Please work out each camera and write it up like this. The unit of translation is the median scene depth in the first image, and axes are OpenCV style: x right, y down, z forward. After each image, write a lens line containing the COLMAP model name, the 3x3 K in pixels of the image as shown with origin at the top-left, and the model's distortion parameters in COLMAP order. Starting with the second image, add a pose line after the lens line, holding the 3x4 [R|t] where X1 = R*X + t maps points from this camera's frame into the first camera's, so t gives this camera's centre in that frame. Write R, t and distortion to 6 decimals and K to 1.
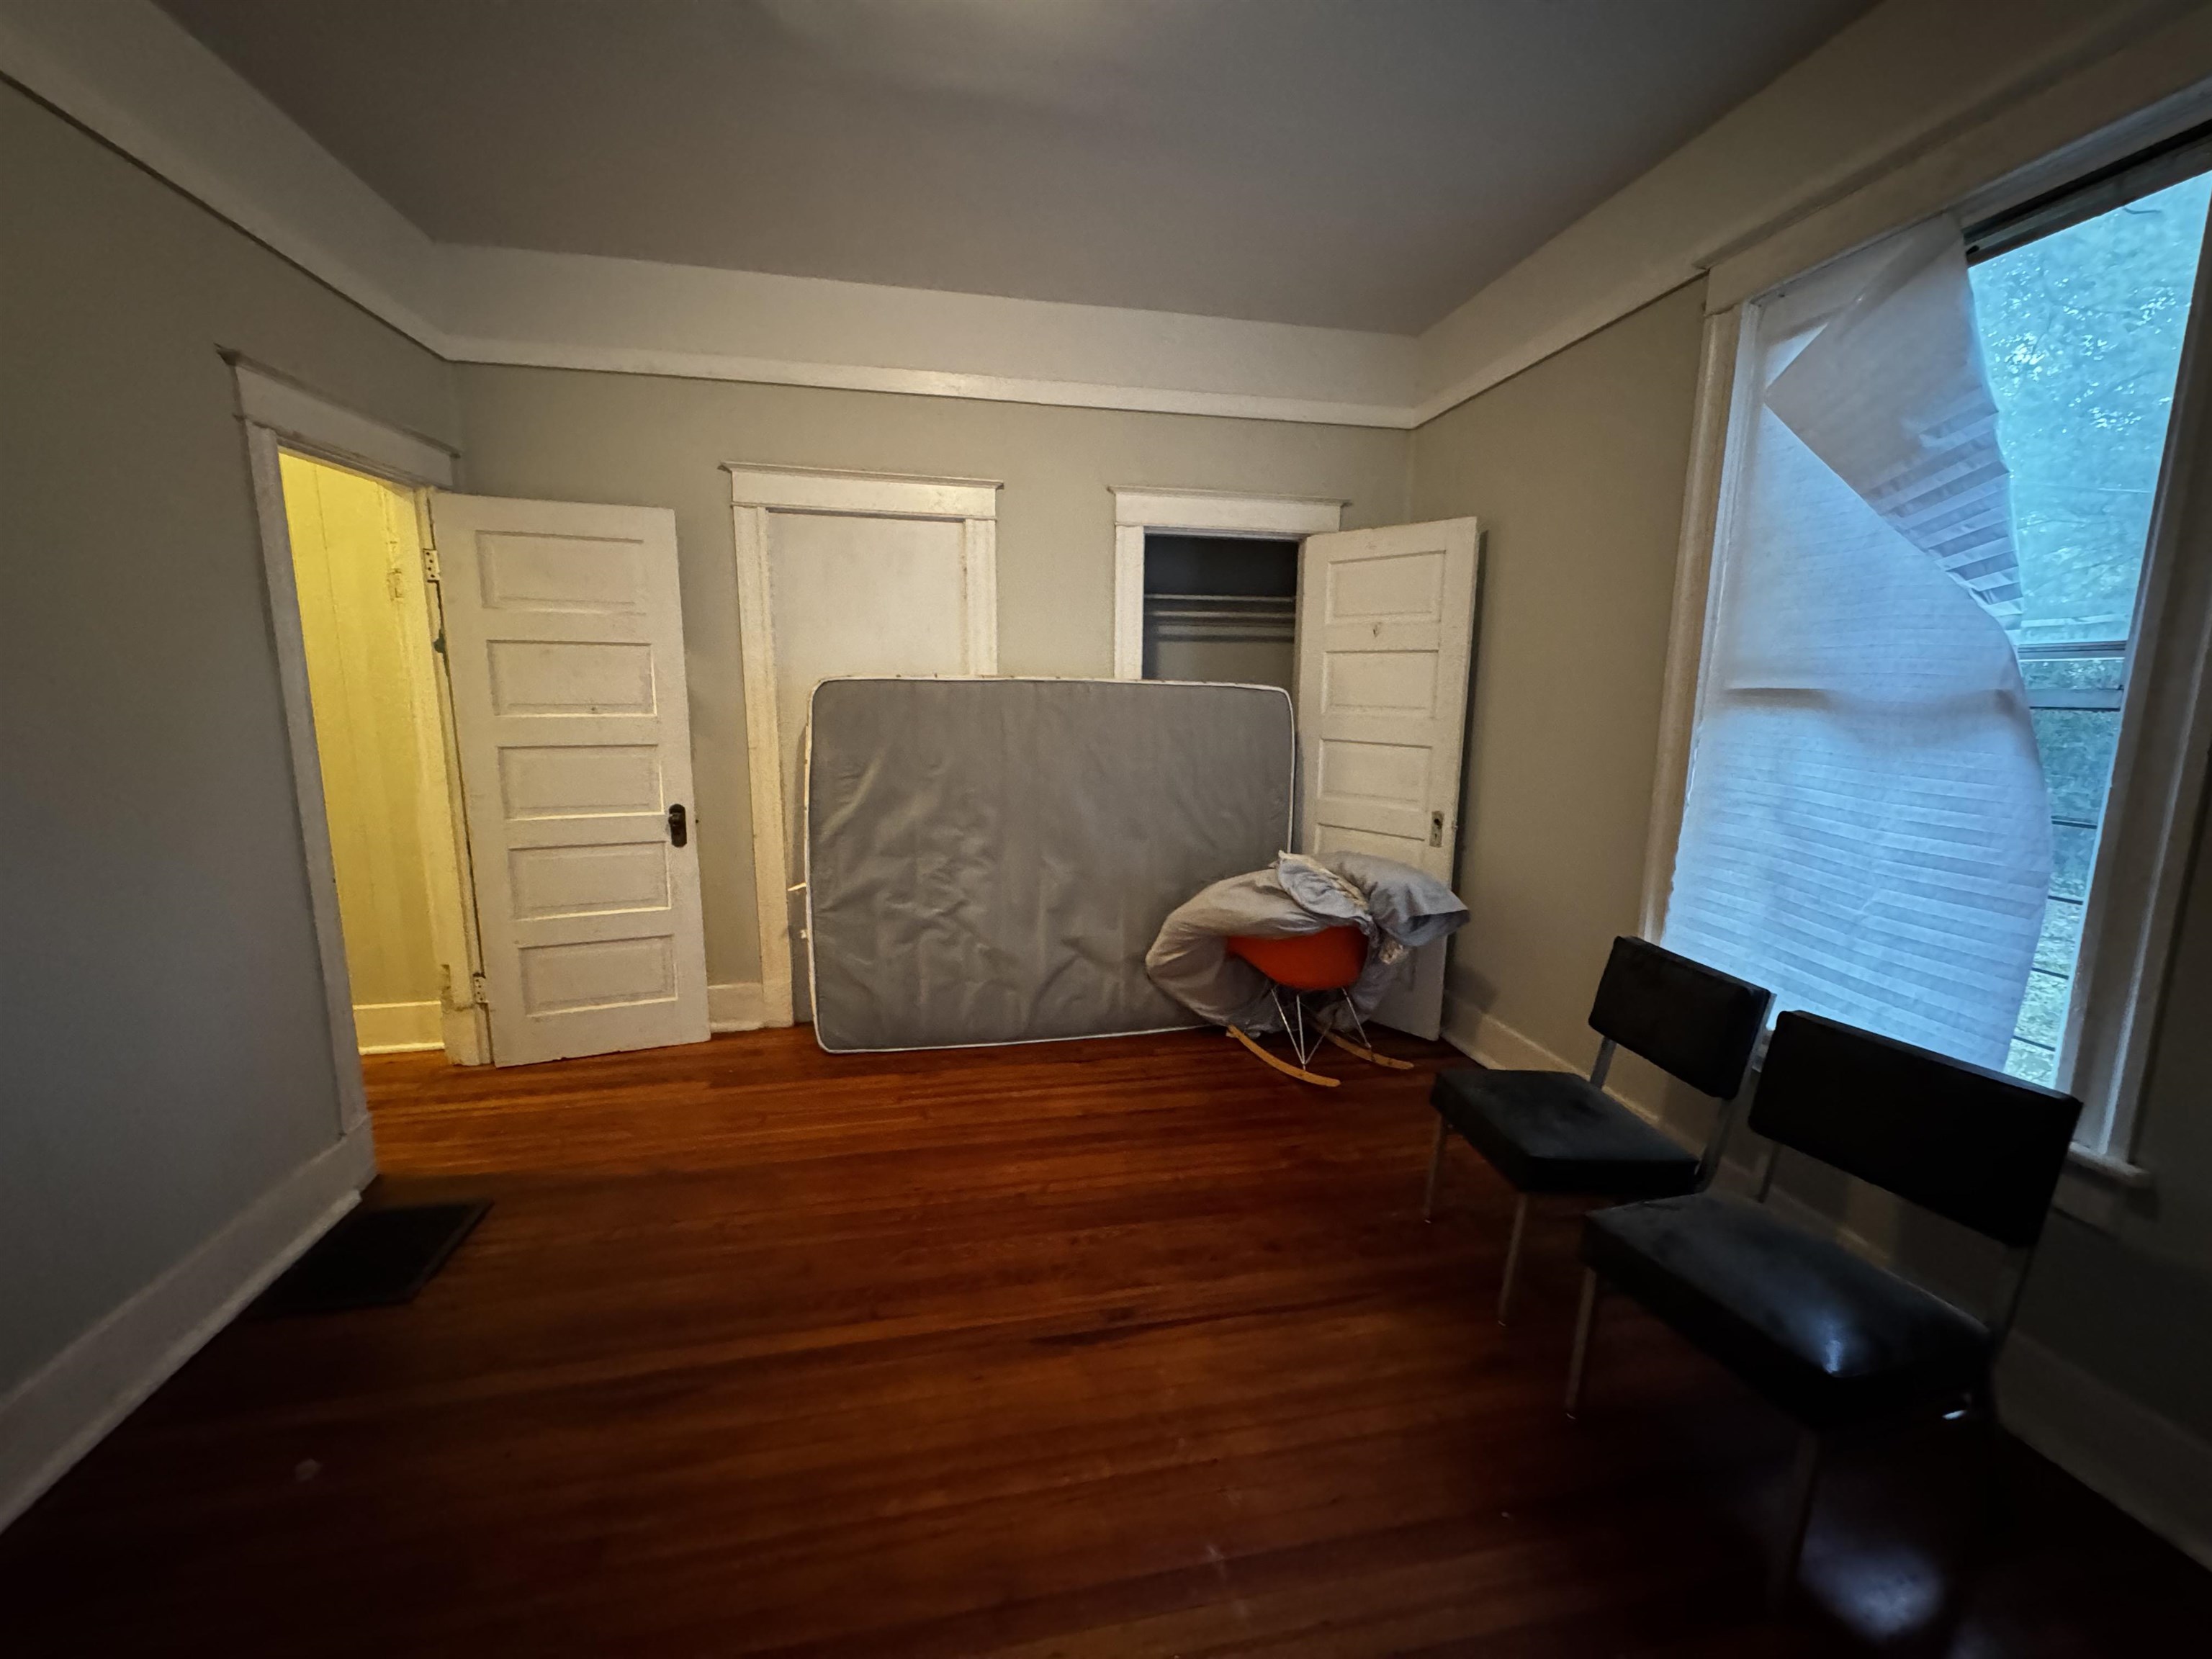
lens RADIAL K [[880.3, 0, 1103.0], [0, 880.3, 825.8], [0, 0, 1]] dist [0.001291, -0.001106]
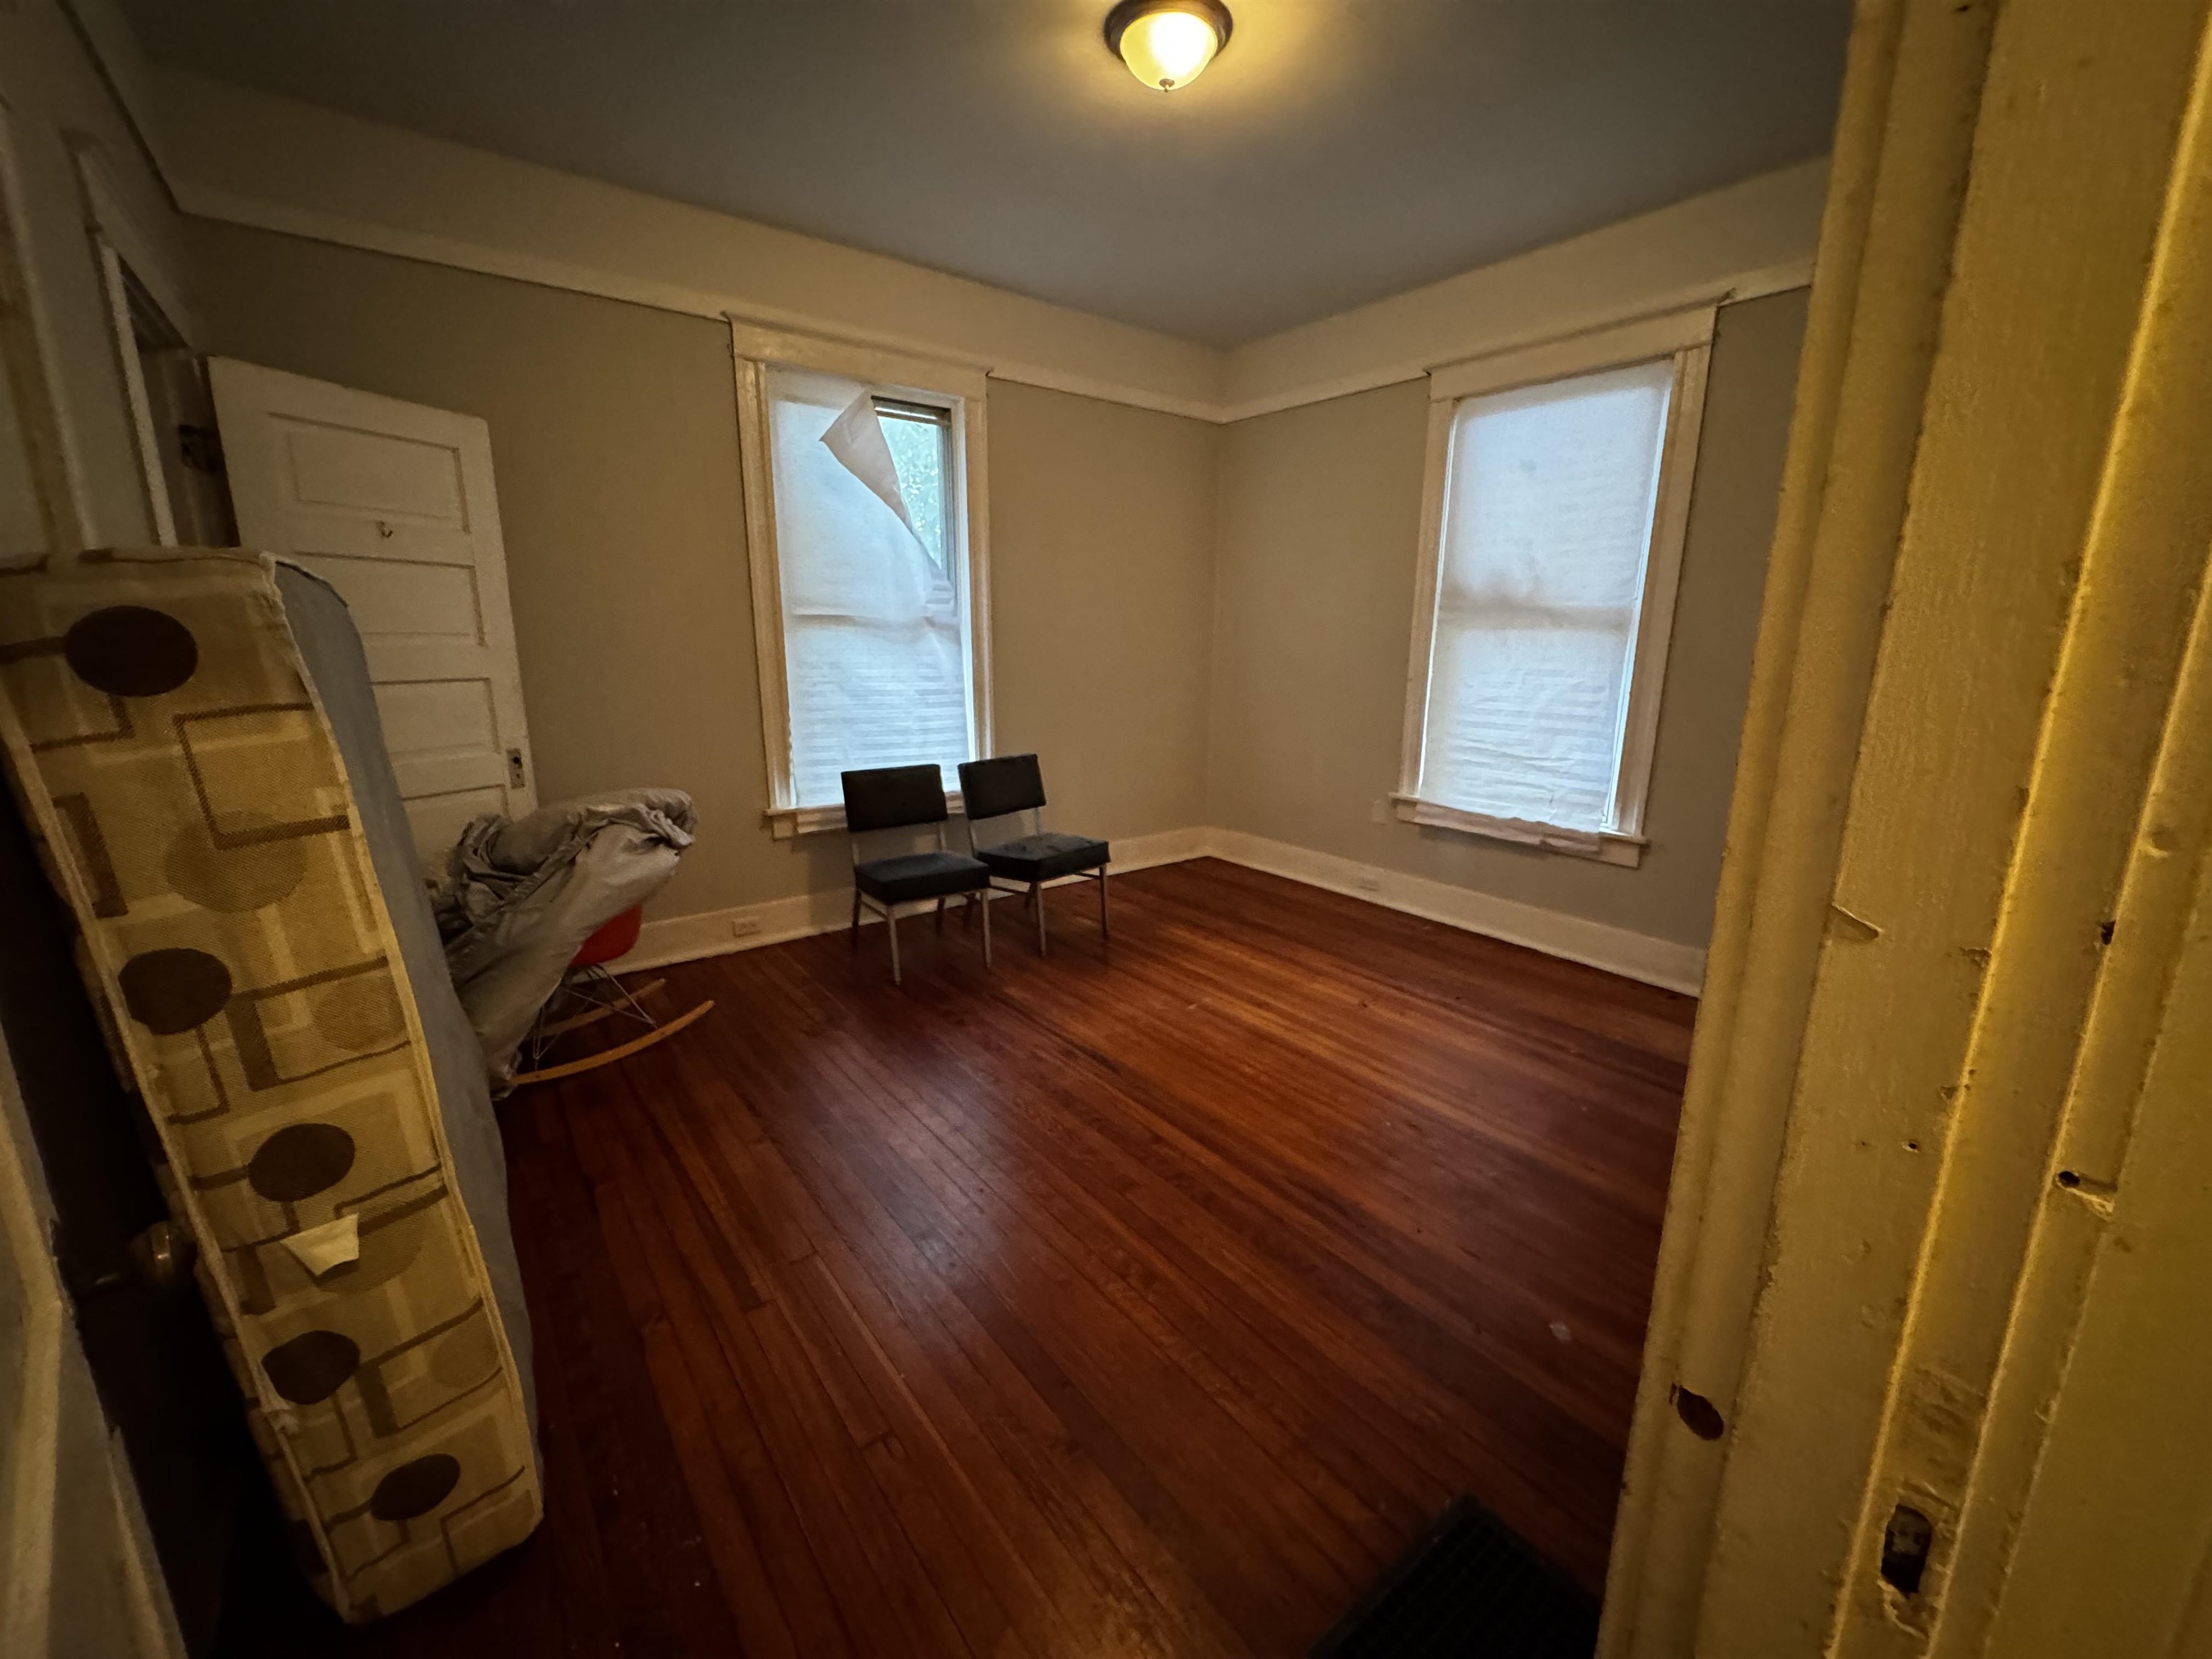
lens RADIAL K [[880.3, 0, 1101.7], [0, 880.3, 829.9], [0, 0, 1]] dist [0.001291, -0.001106]
pose [[-0.440090, -0.192022, 0.877182, -1.108394], [0.145350, 0.948752, 0.280613, -0.164258], [-0.886112, 0.250994, -0.389626, 1.332021]]
